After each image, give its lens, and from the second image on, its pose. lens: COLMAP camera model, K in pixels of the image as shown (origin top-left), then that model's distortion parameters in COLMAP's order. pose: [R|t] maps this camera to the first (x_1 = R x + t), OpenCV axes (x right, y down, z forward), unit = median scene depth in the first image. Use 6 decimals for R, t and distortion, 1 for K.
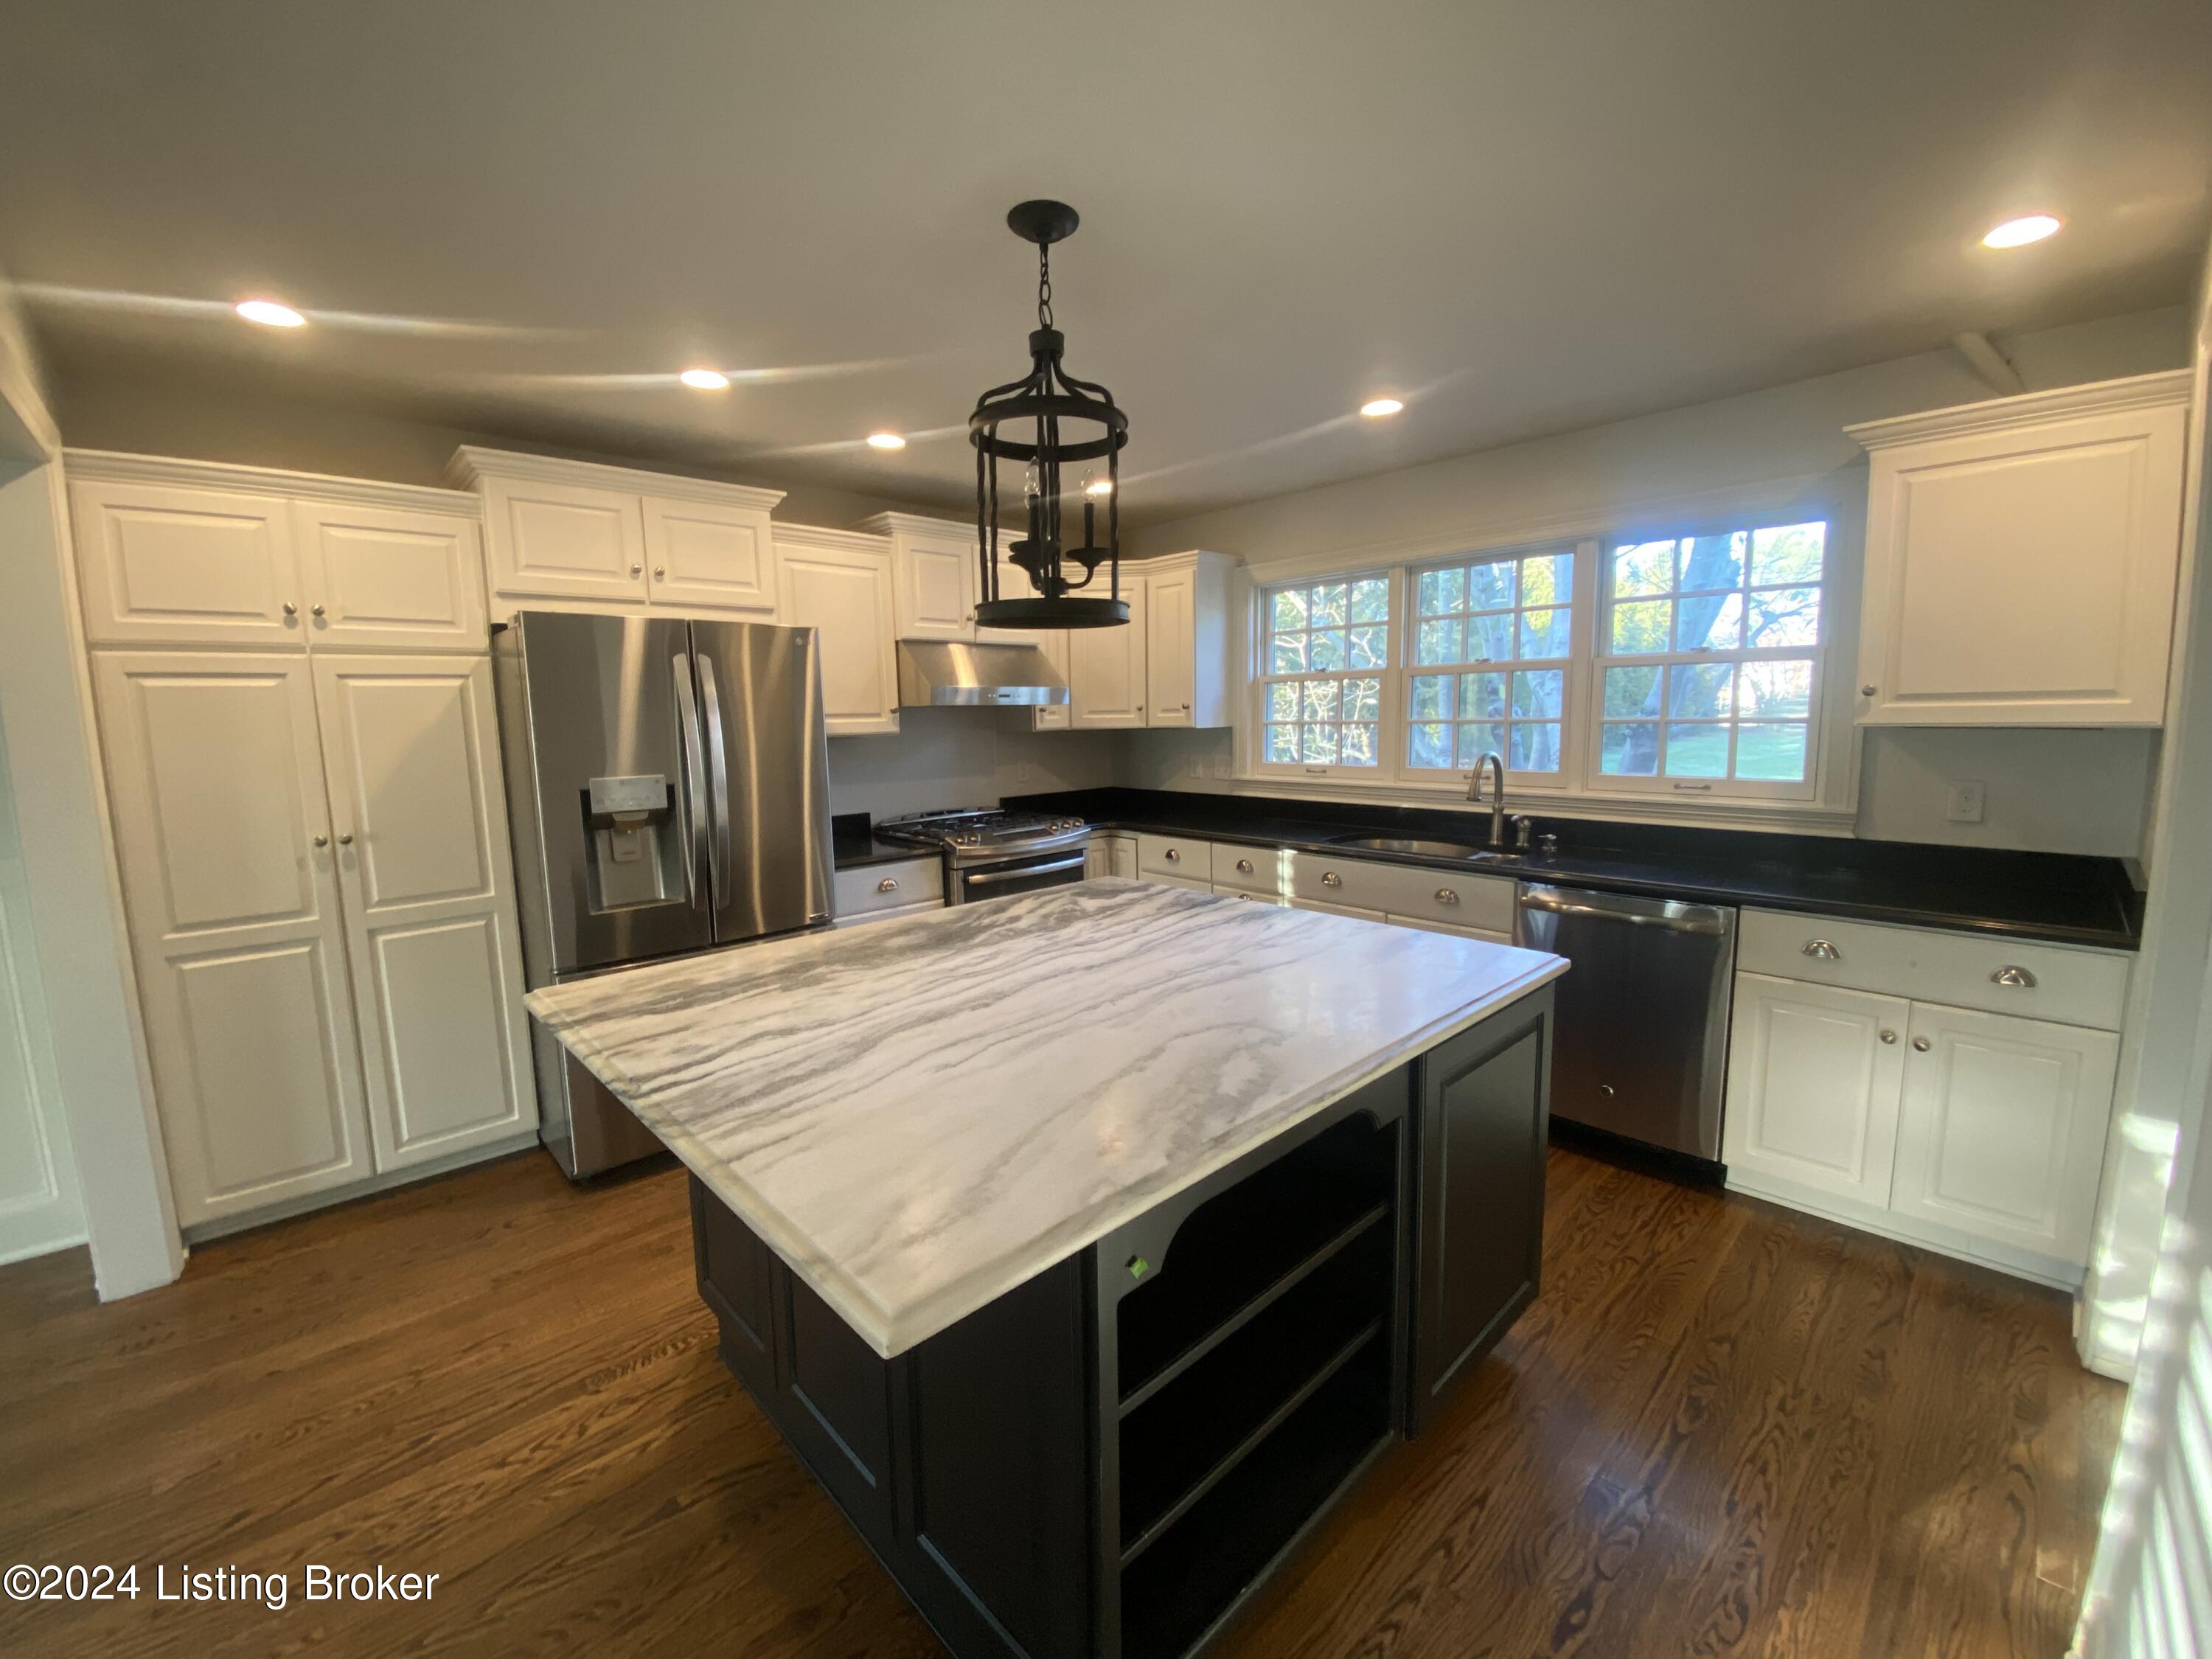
lens RADIAL K [[897.3, 0, 1107.9], [0, 897.3, 833.0], [0, 0, 1]] dist [0.044965, -0.029690]
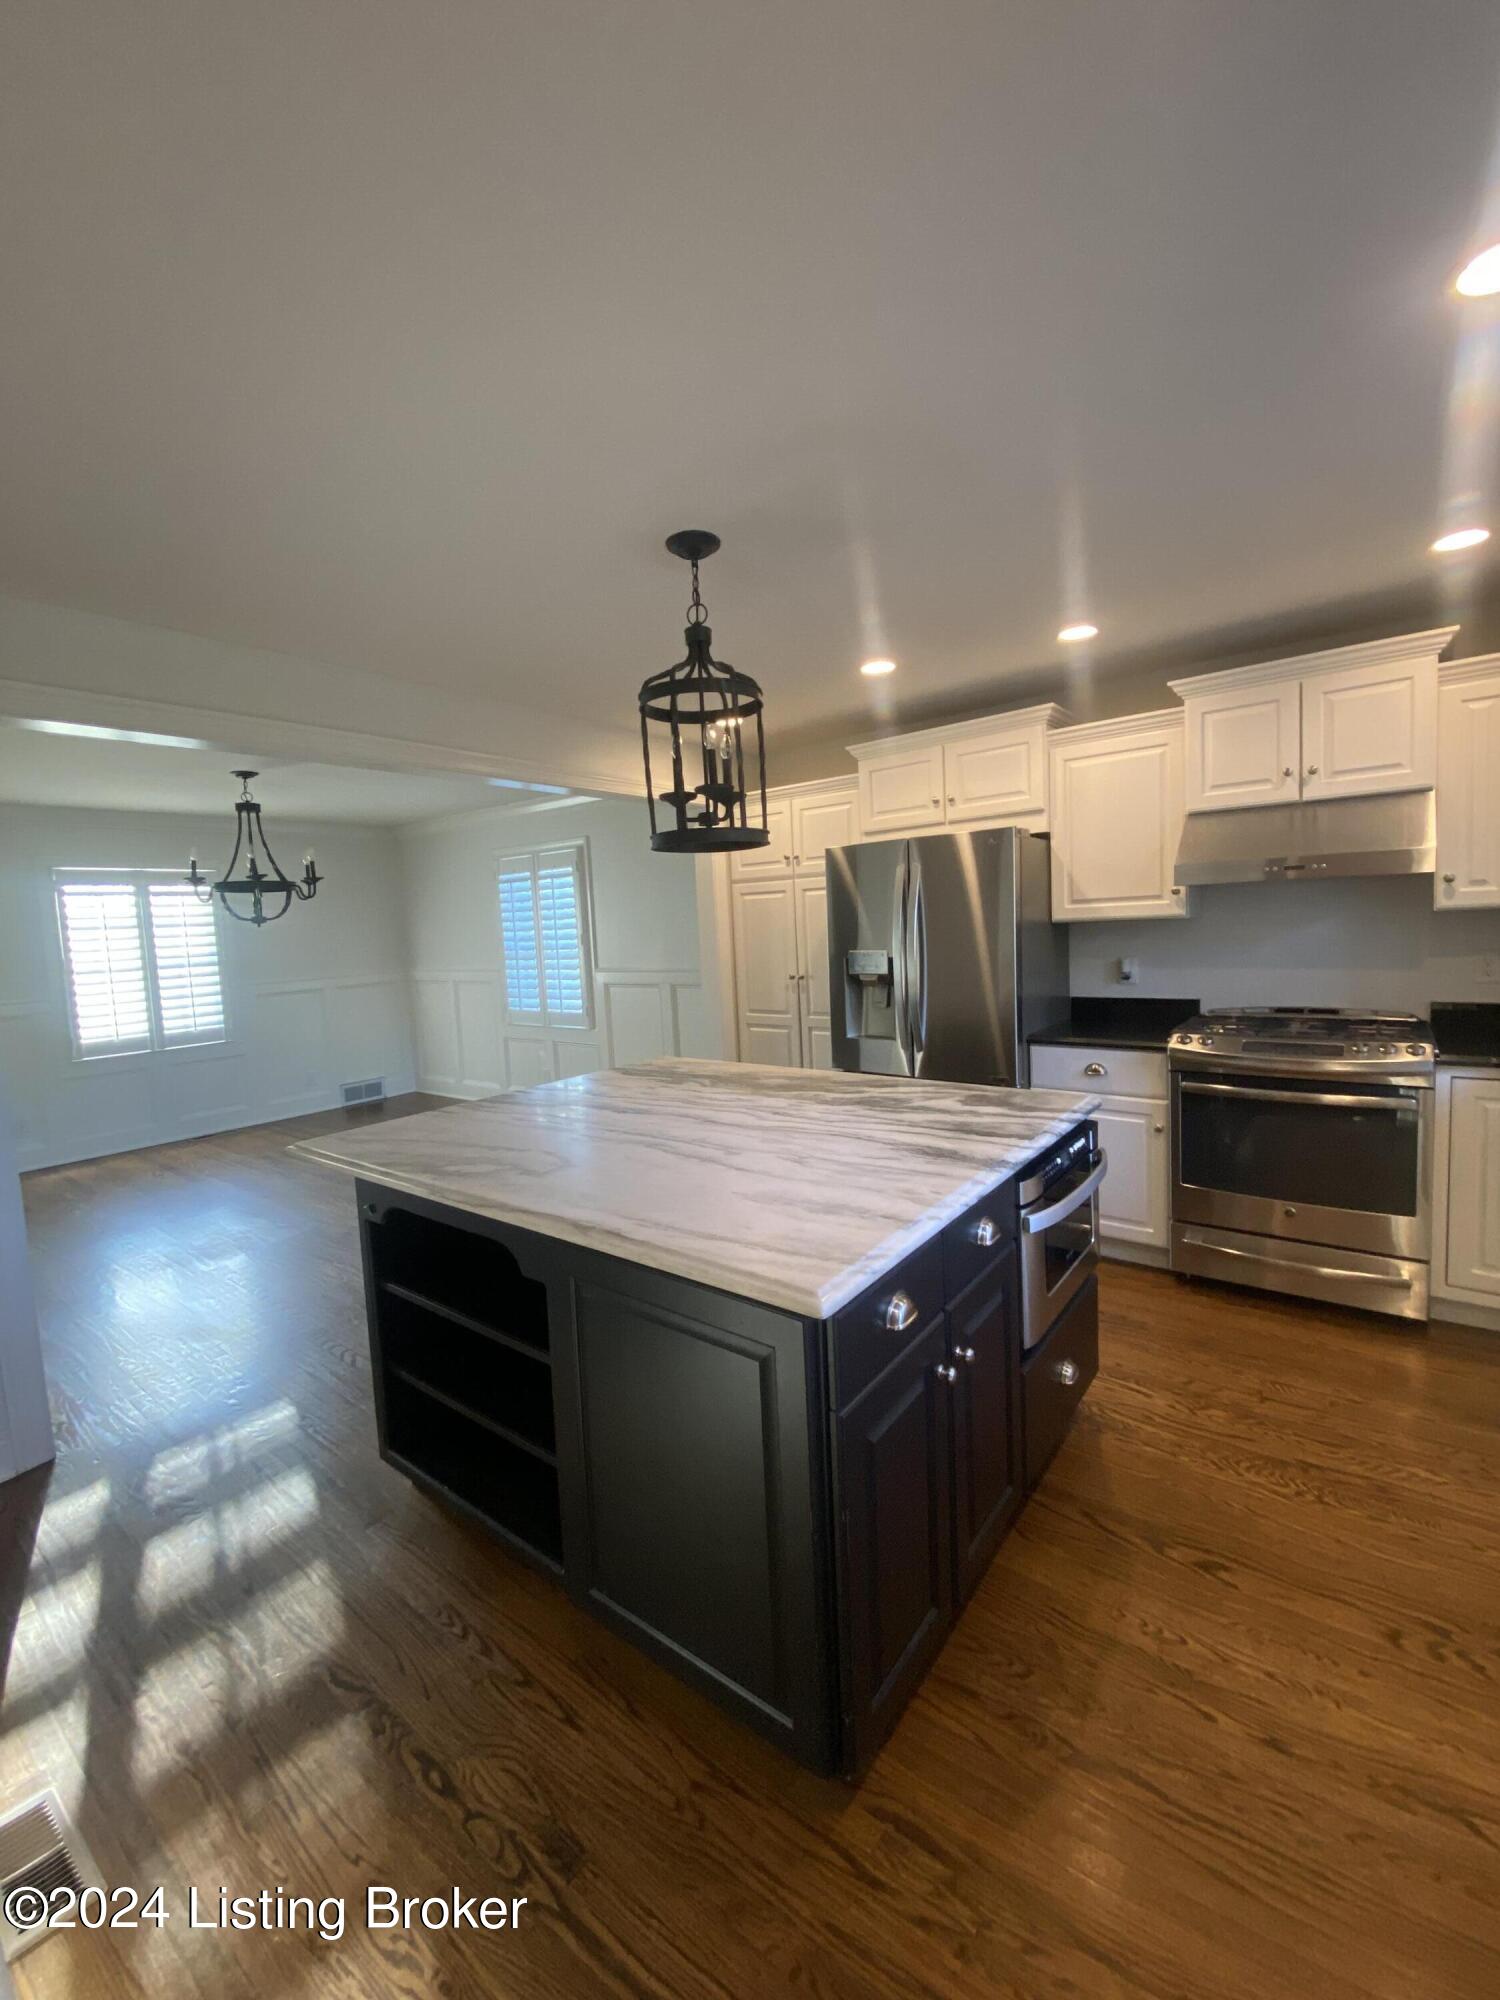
lens RADIAL K [[811.3, 0, 750.0], [0, 811.3, 1000.0], [0, 0, 1]] dist [0.044965, -0.029690]
pose [[0.146618, 0.108023, -0.983277, 0.825168], [-0.090895, 0.991285, 0.095349, -0.099218], [0.985008, 0.075395, 0.155159, 0.664949]]
